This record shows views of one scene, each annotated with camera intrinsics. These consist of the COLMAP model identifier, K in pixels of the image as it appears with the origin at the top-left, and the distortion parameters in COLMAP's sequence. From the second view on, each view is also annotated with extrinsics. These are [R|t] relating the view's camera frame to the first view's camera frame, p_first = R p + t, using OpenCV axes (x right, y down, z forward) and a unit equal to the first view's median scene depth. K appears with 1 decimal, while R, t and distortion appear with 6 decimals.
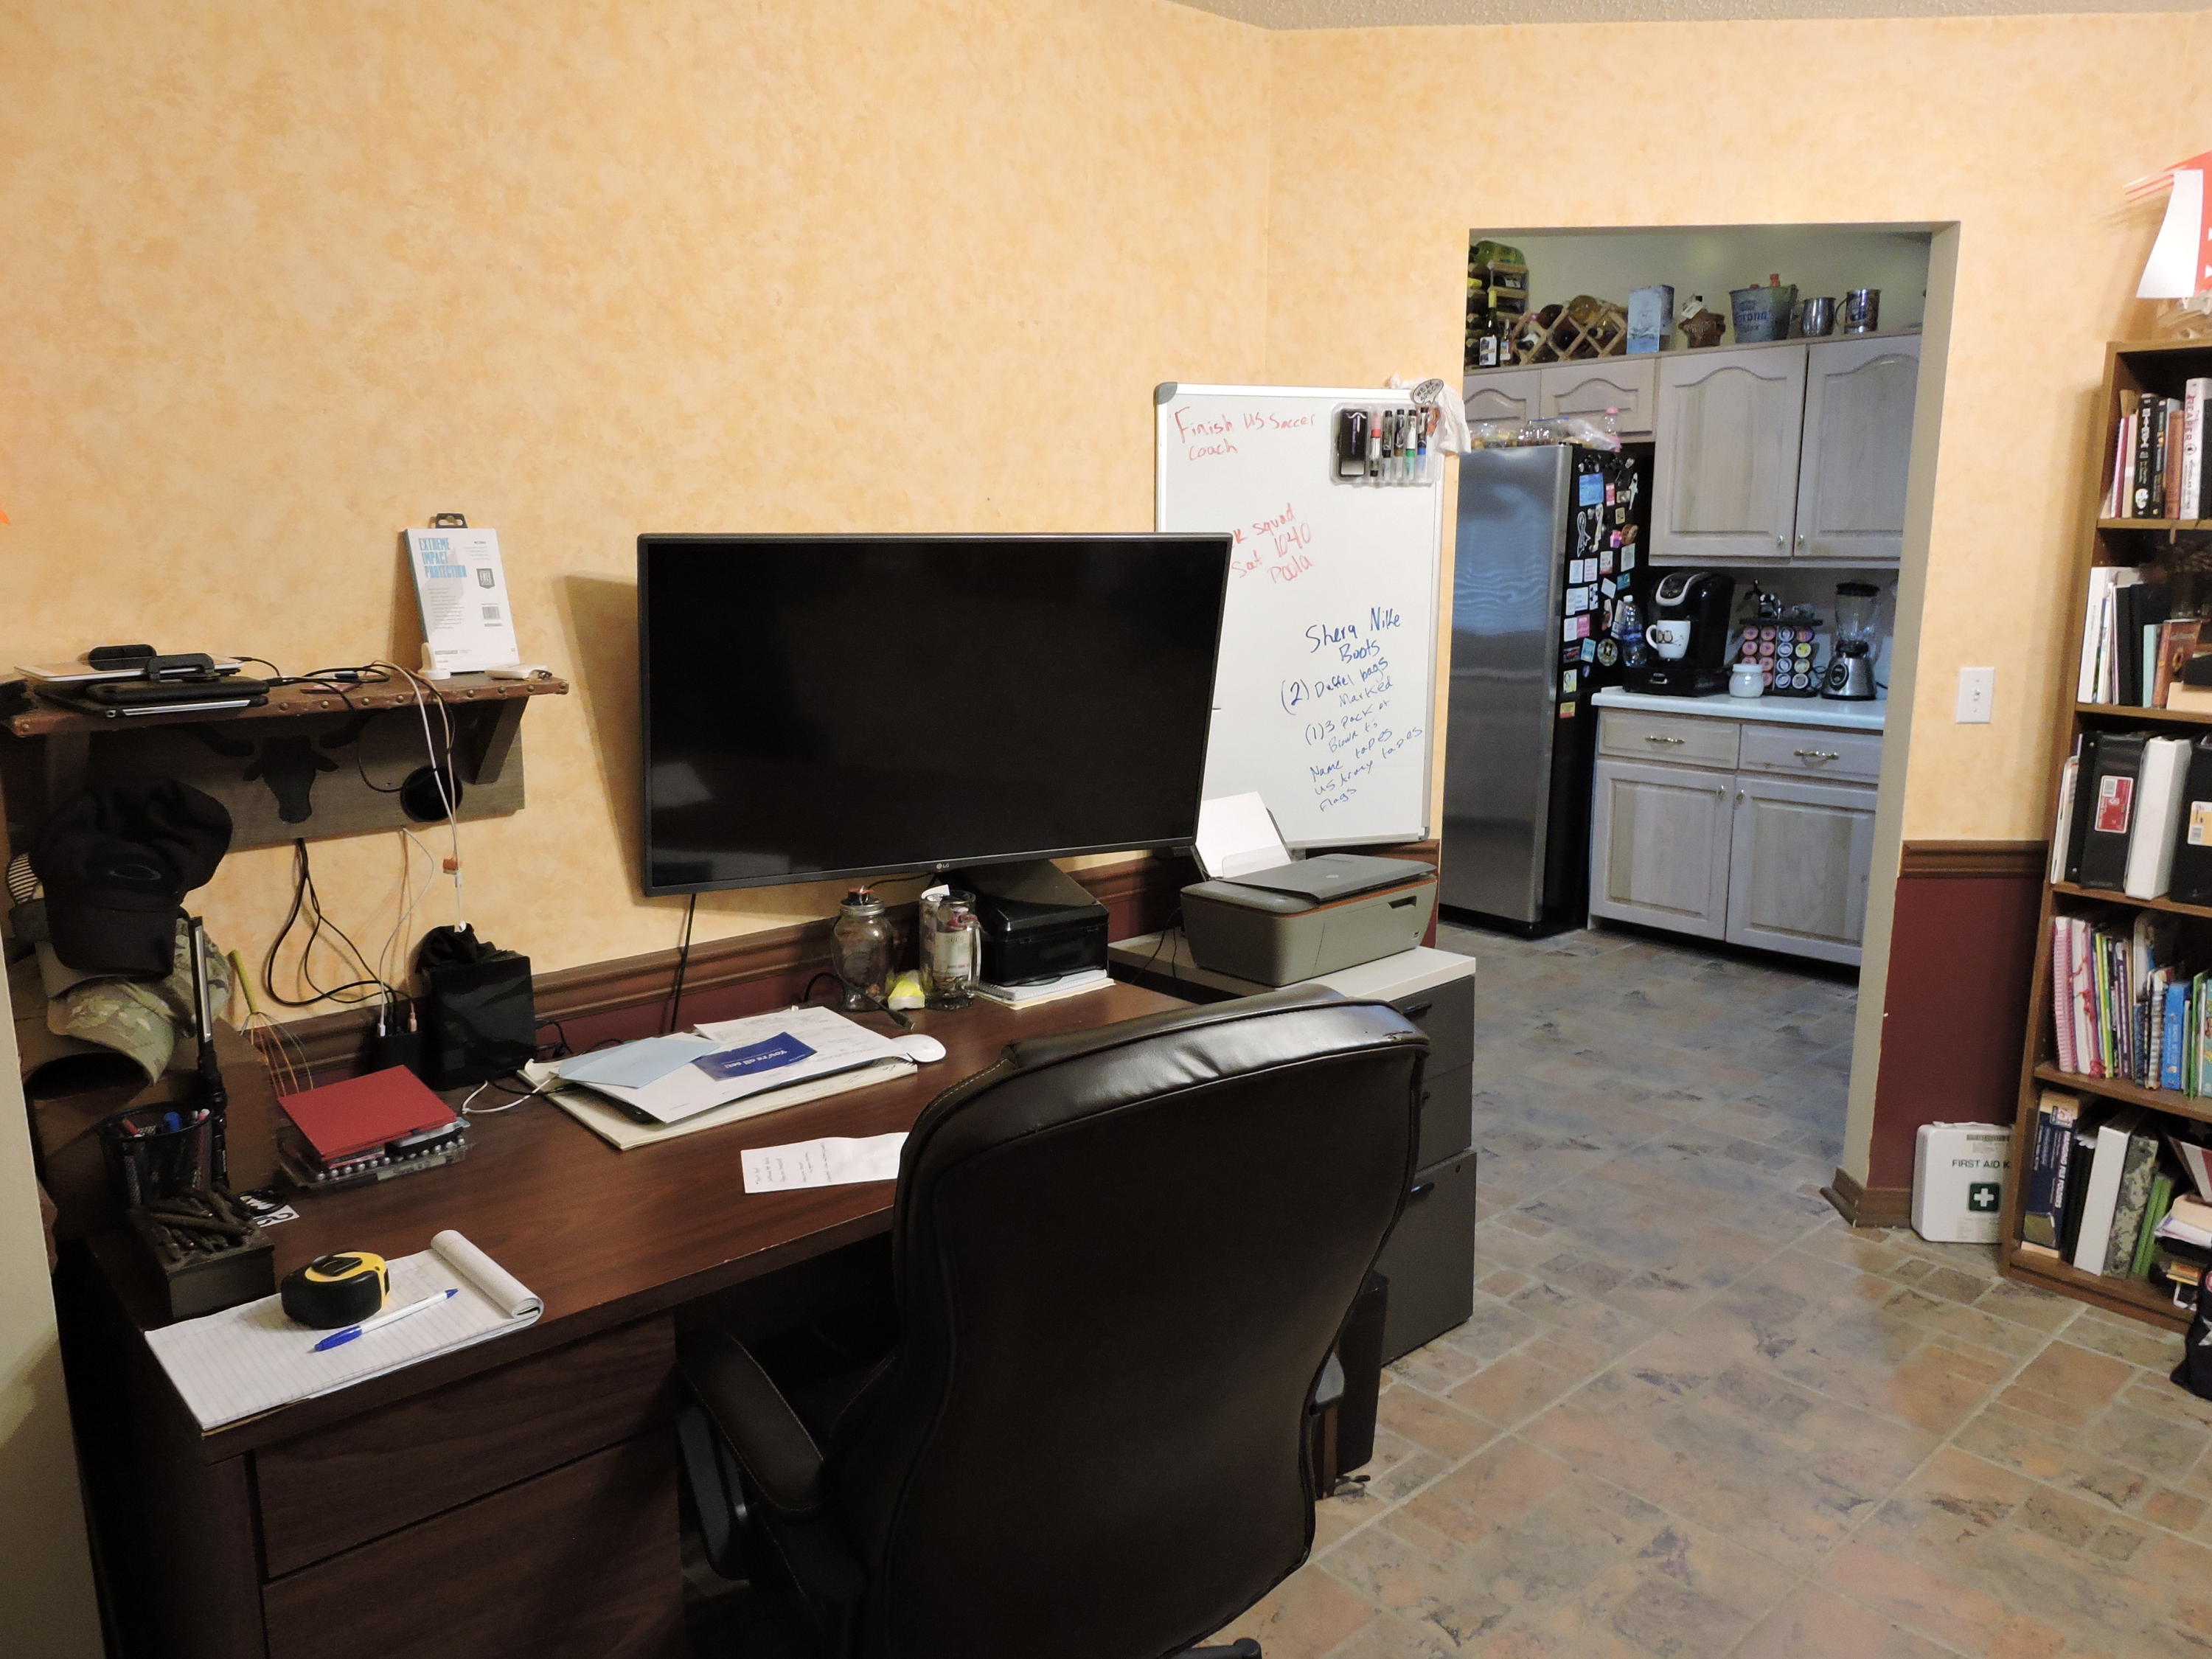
lens RADIAL K [[1589.0, 0, 1119.6], [0, 1589.0, 829.9], [0, 0, 1]] dist [-0.003325, -0.000794]
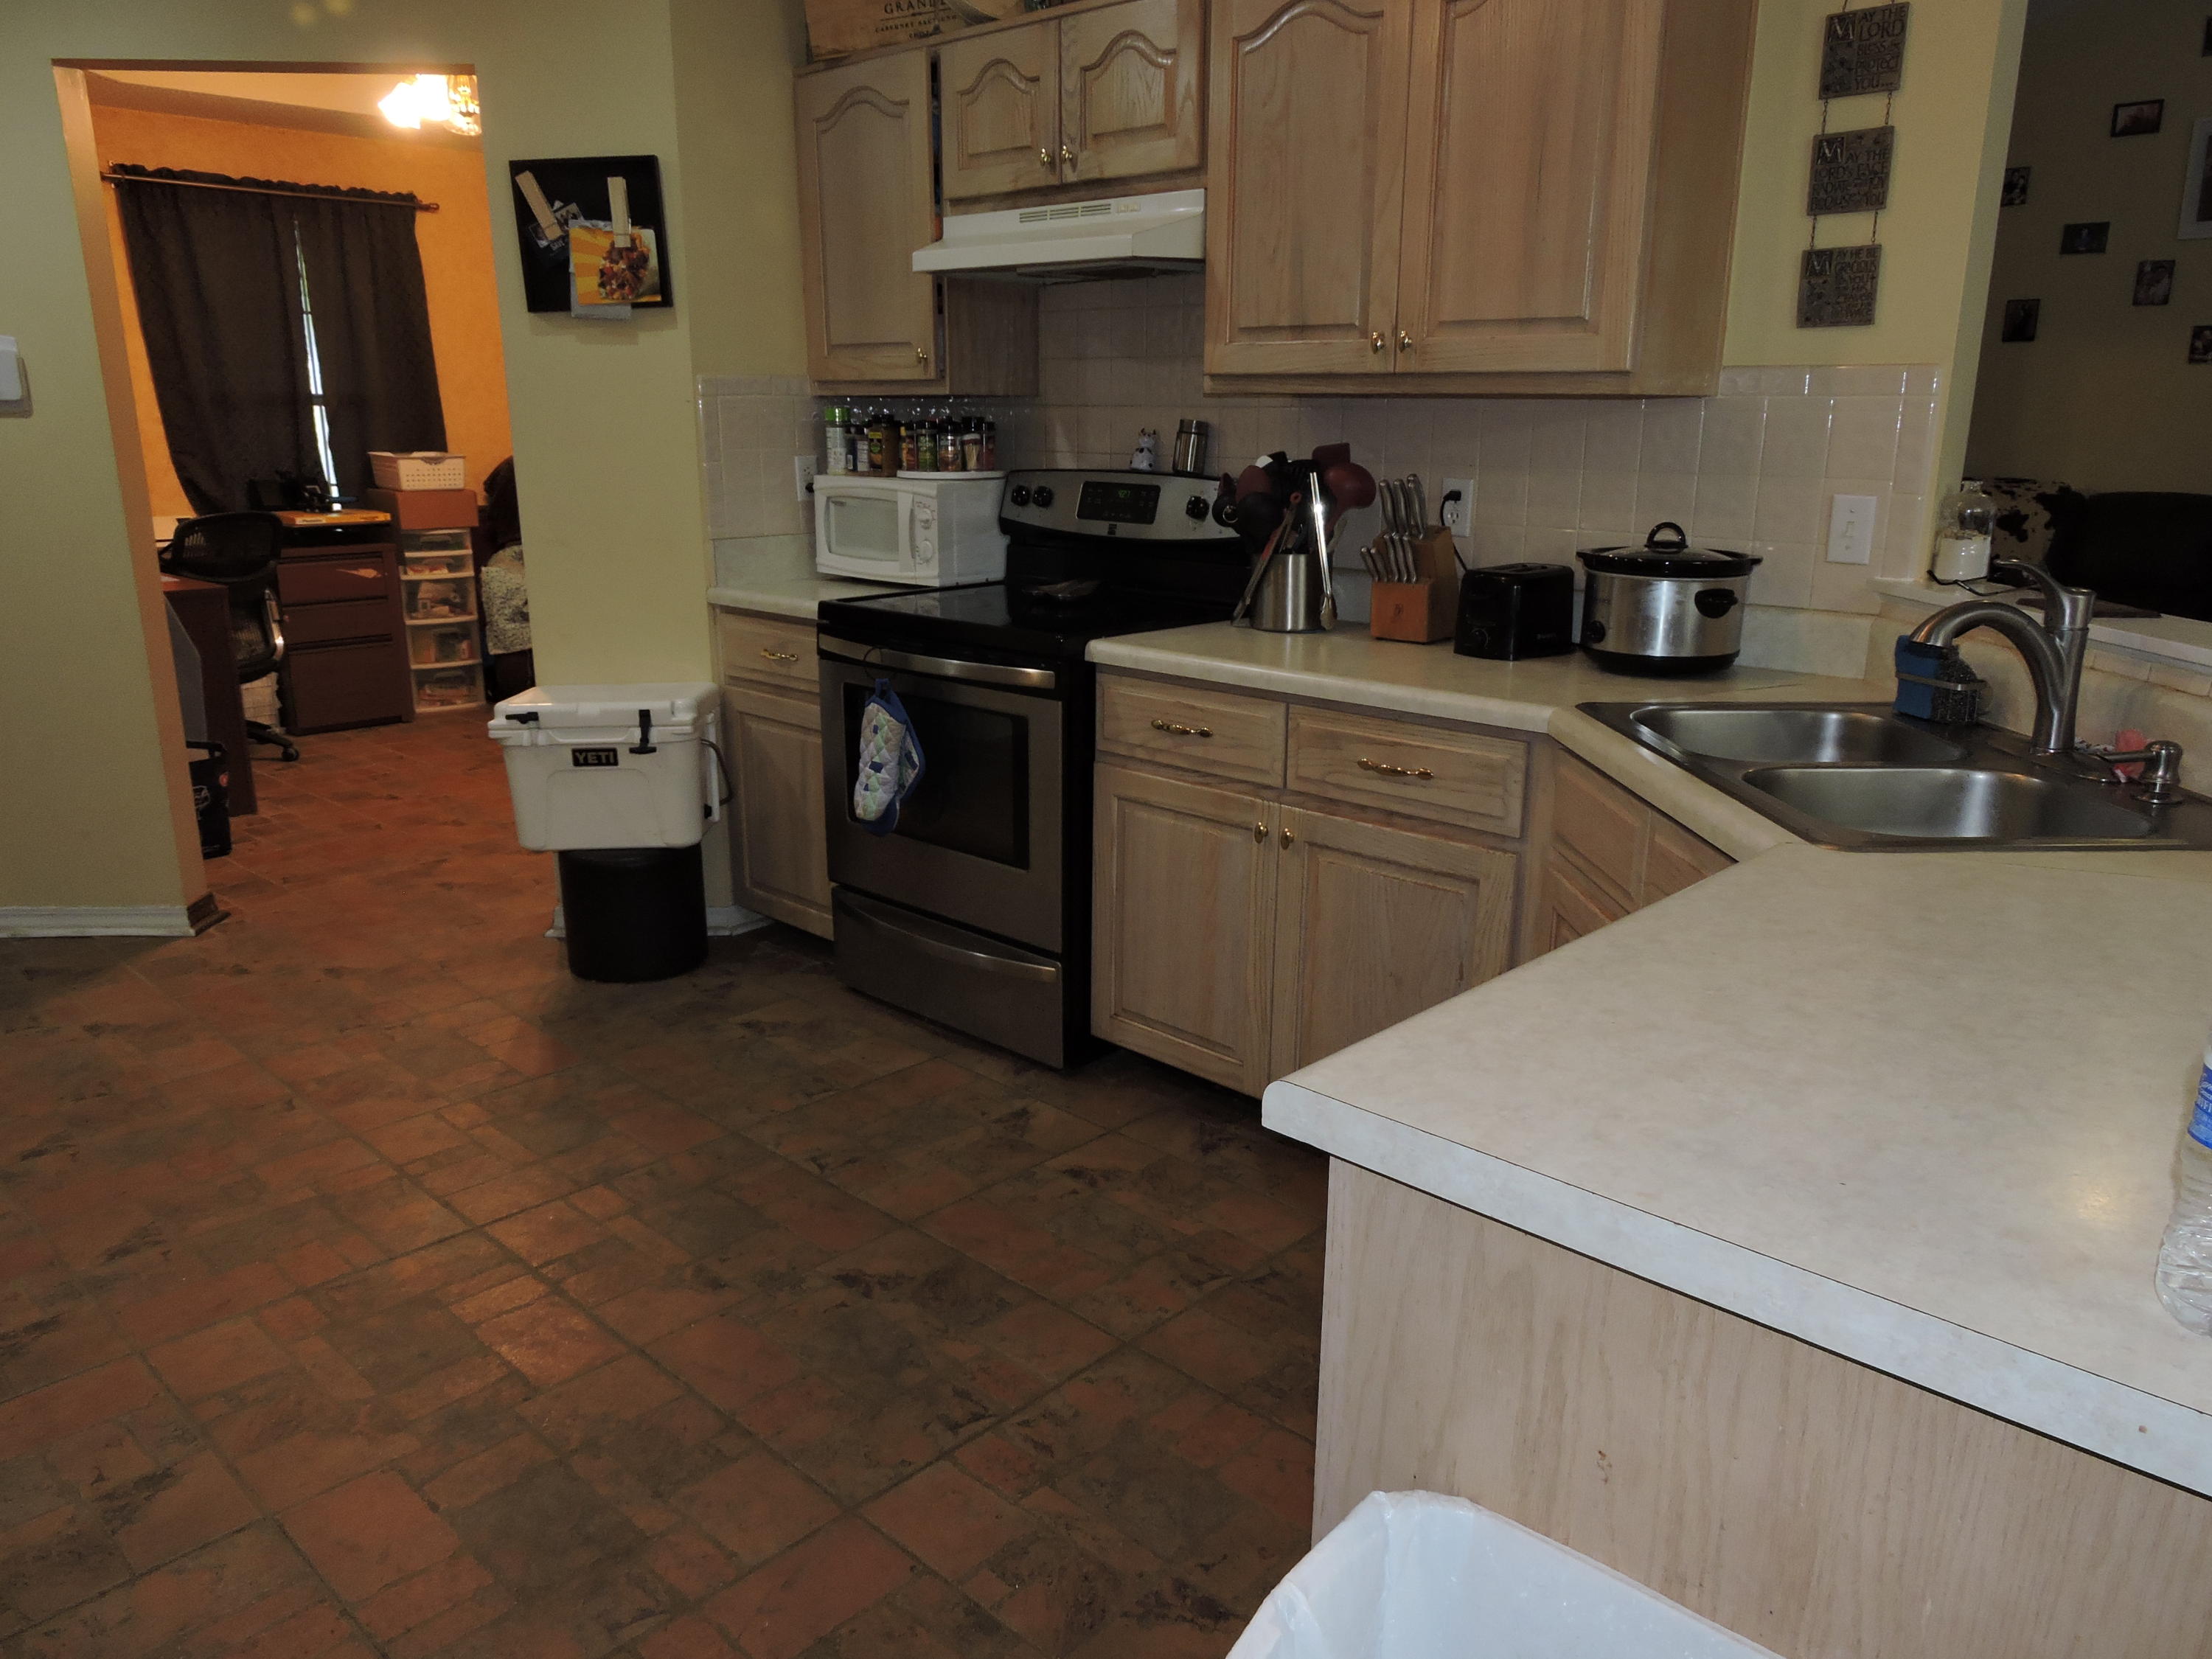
lens RADIAL K [[1589.0, 0, 1119.6], [0, 1589.0, 829.9], [0, 0, 1]] dist [-0.003325, -0.000794]
pose [[-0.996531, 0.023400, -0.079869, -0.089847], [-0.013610, 0.900920, 0.433772, -0.245384], [0.082106, 0.433354, -0.897476, 1.477538]]
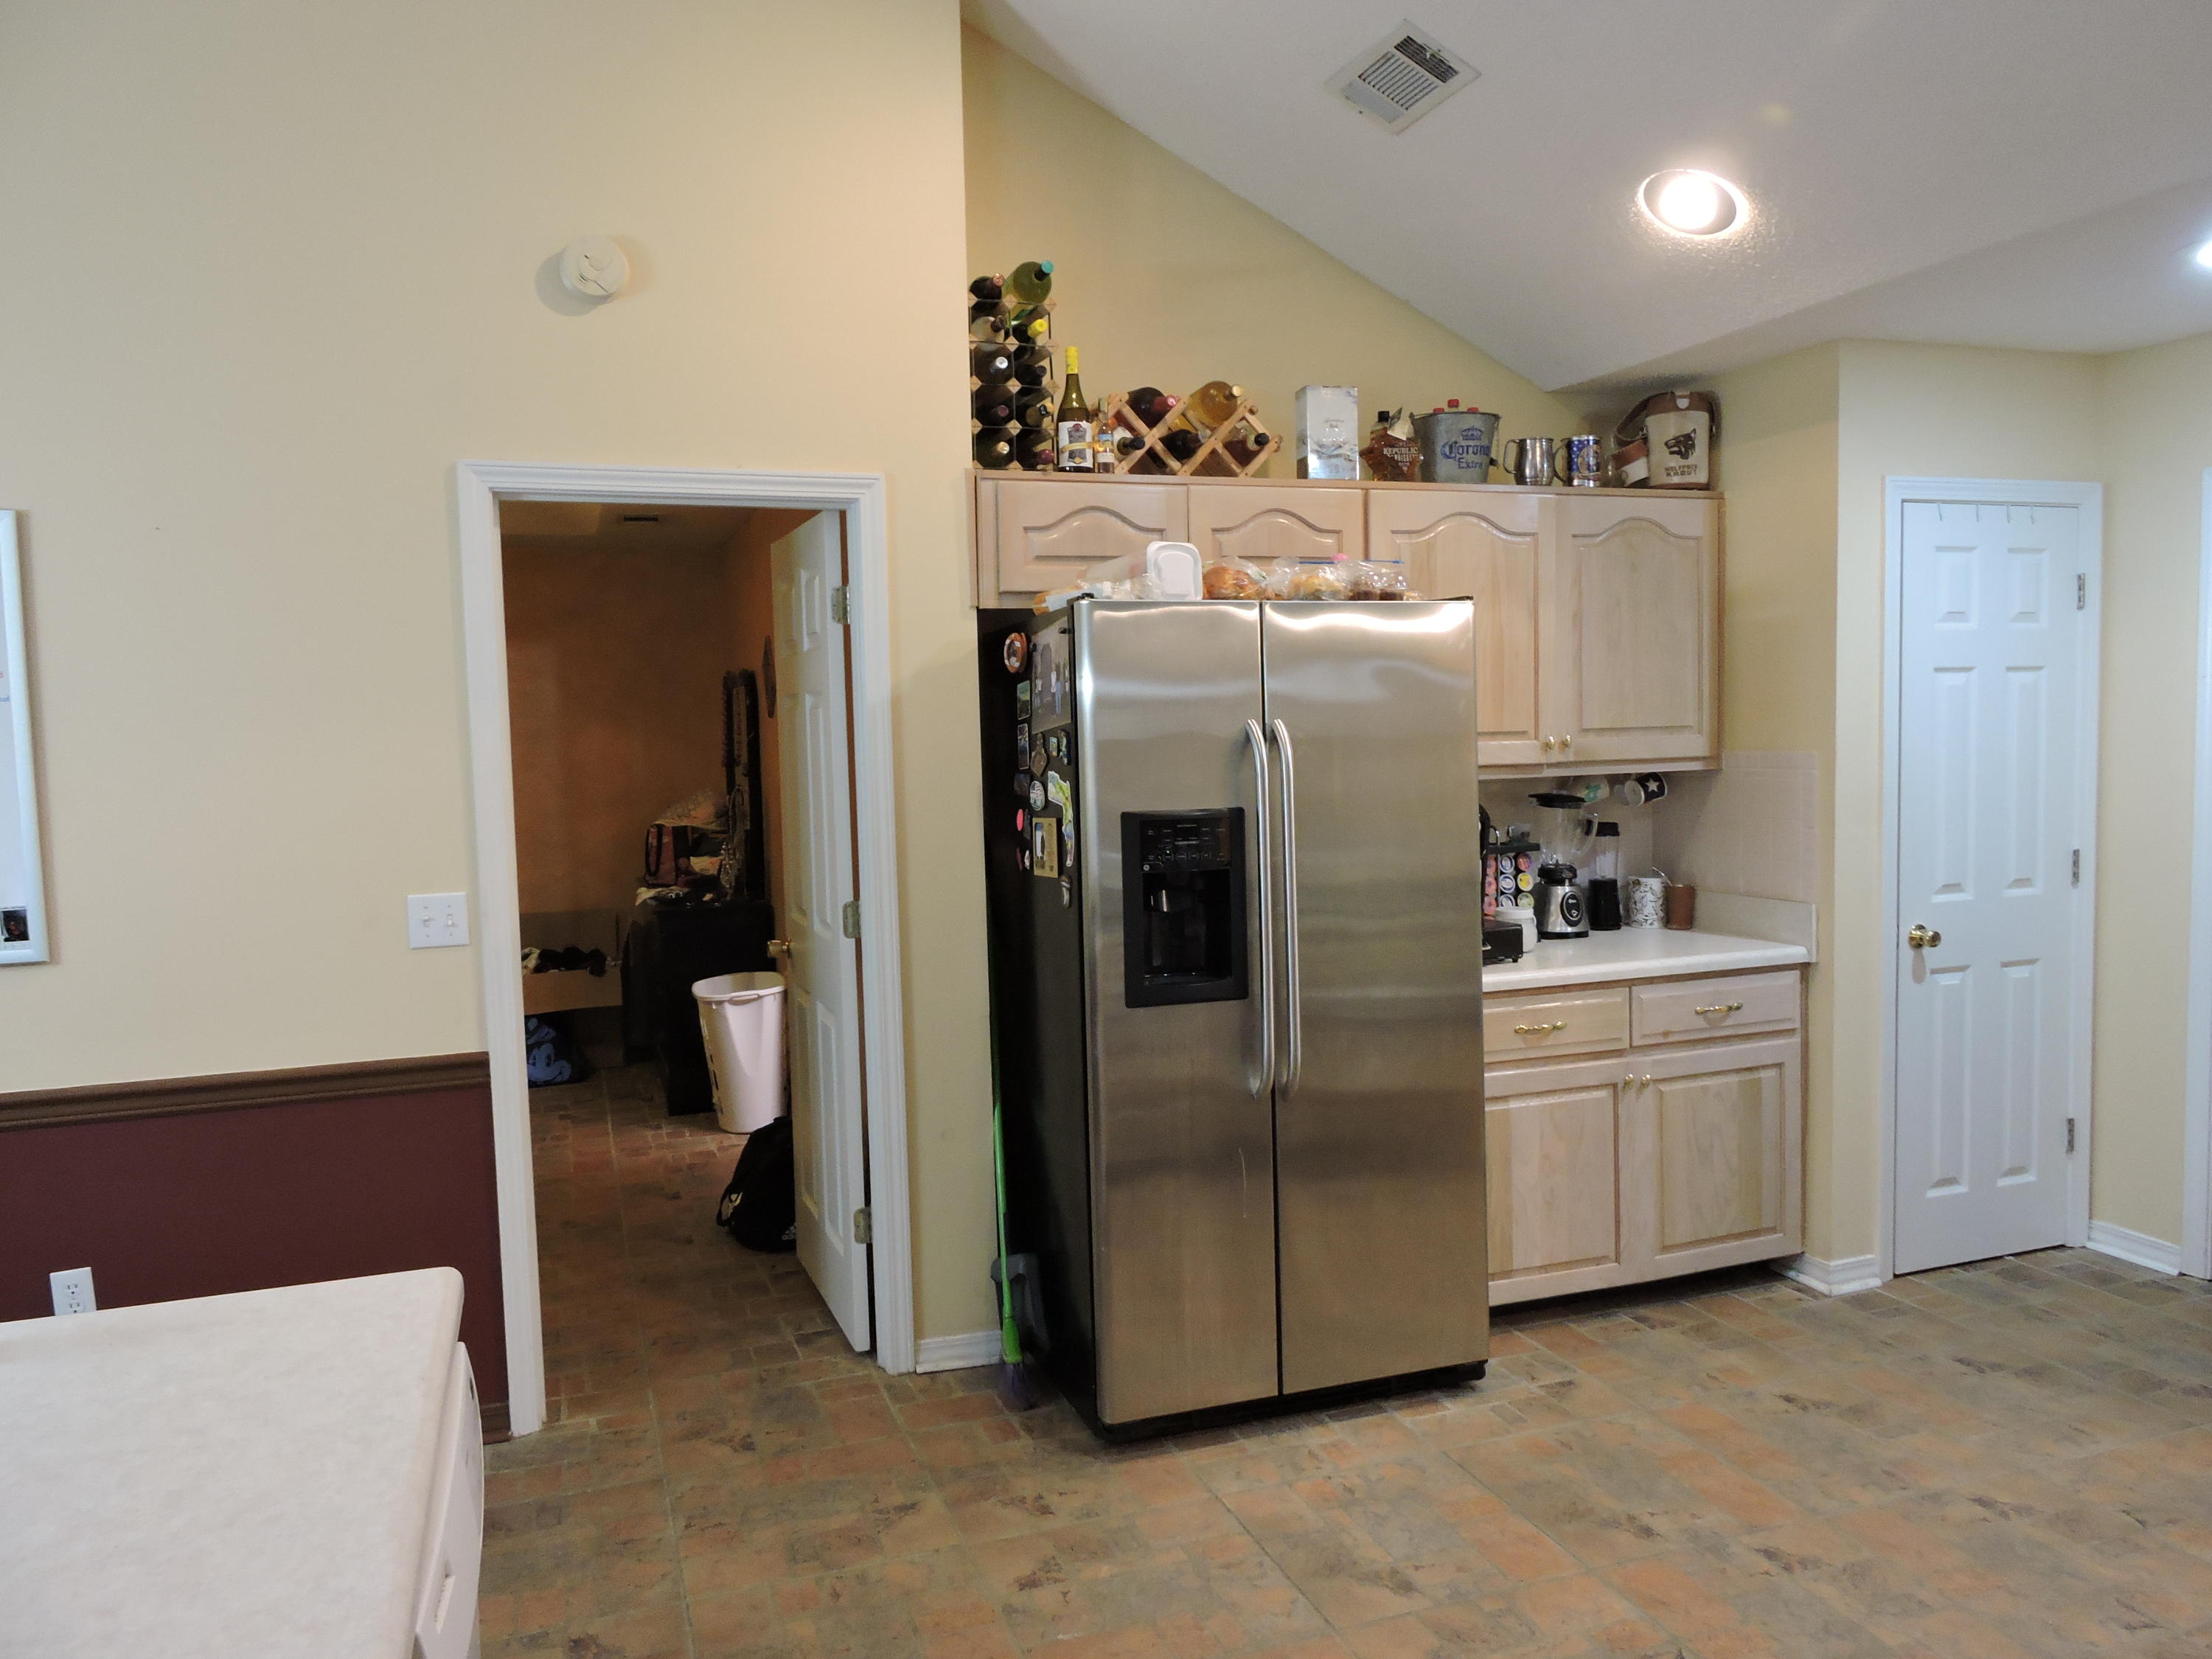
lens RADIAL K [[1589.9, 0, 1103.6], [0, 1589.9, 833.4], [0, 0, 1]] dist [-0.001862, -0.003062]
pose [[0.383359, -0.069373, 0.920990, -0.410634], [0.191881, 0.981400, -0.005946, -0.193873], [-0.903448, 0.179000, 0.389540, 0.995767]]
